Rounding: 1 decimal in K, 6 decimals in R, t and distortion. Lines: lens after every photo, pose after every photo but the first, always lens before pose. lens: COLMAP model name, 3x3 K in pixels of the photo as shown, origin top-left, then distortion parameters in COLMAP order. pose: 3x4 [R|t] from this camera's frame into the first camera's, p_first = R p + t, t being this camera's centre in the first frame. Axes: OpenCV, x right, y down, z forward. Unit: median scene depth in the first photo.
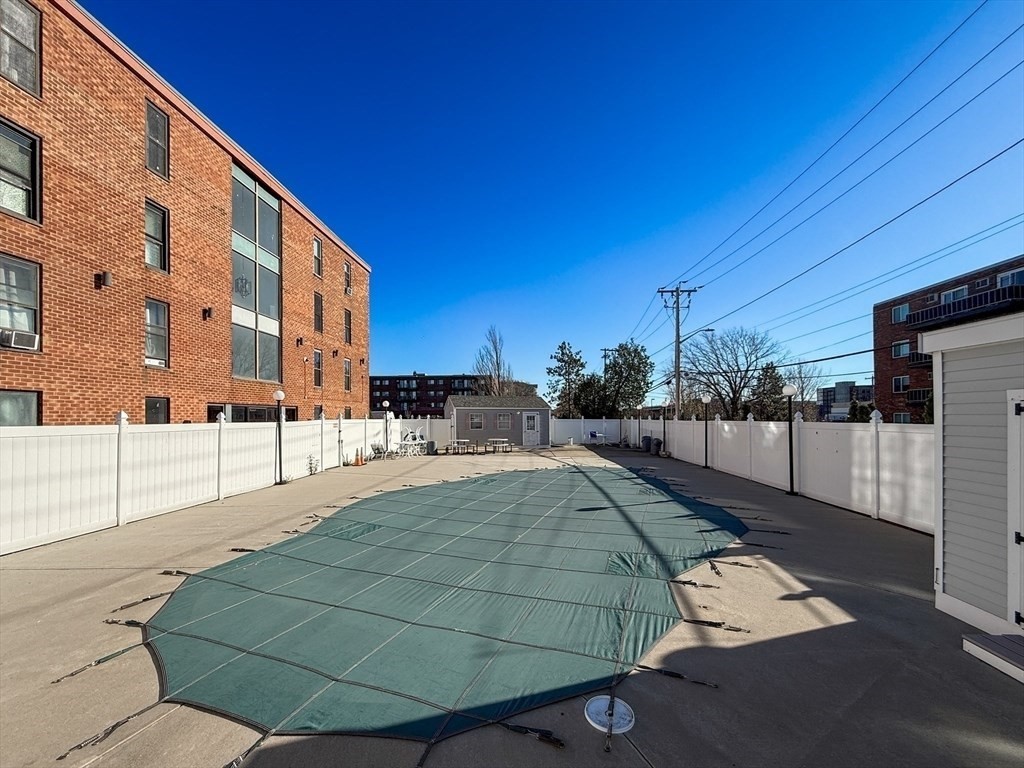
lens RADIAL K [[424.2, 0, 512.5], [0, 424.2, 410.2], [0, 0, 1]] dist [-0.002258, -0.000167]
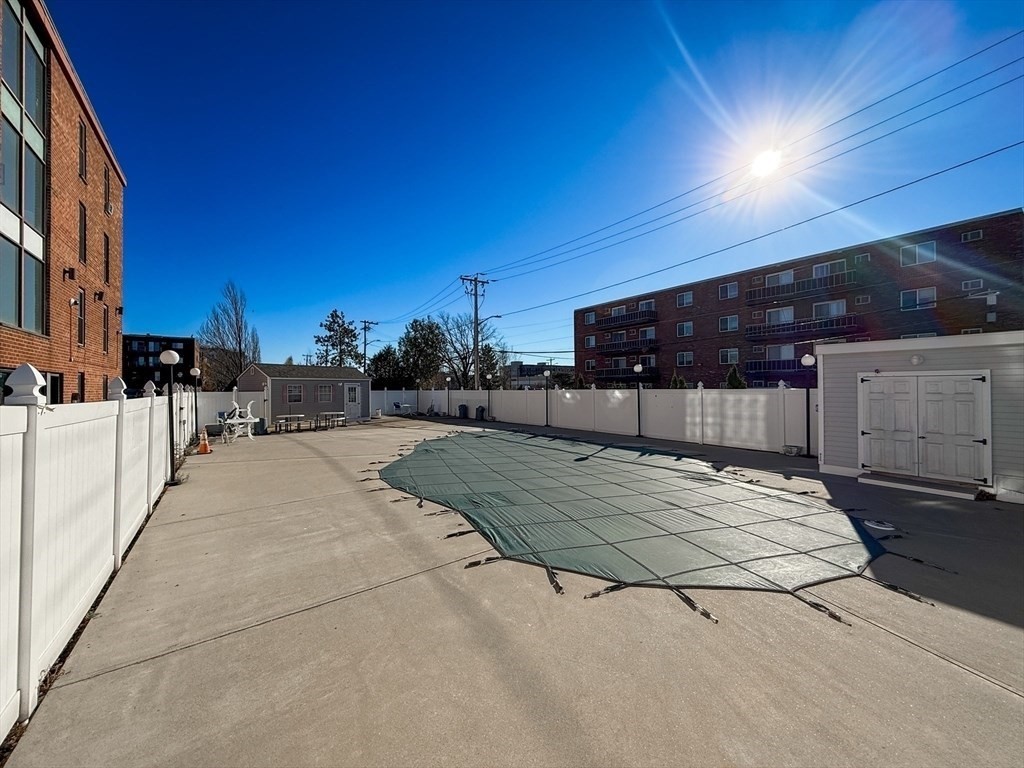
lens RADIAL K [[412.7, 0, 504.4], [0, 412.7, 382.5], [0, 0, 1]] dist [-0.000242, 0.000624]
pose [[0.780864, 0.004863, 0.624682, -0.311674], [-0.005474, 0.999985, -0.000942, 0.001791], [-0.624677, -0.002684, 0.780878, 0.069809]]
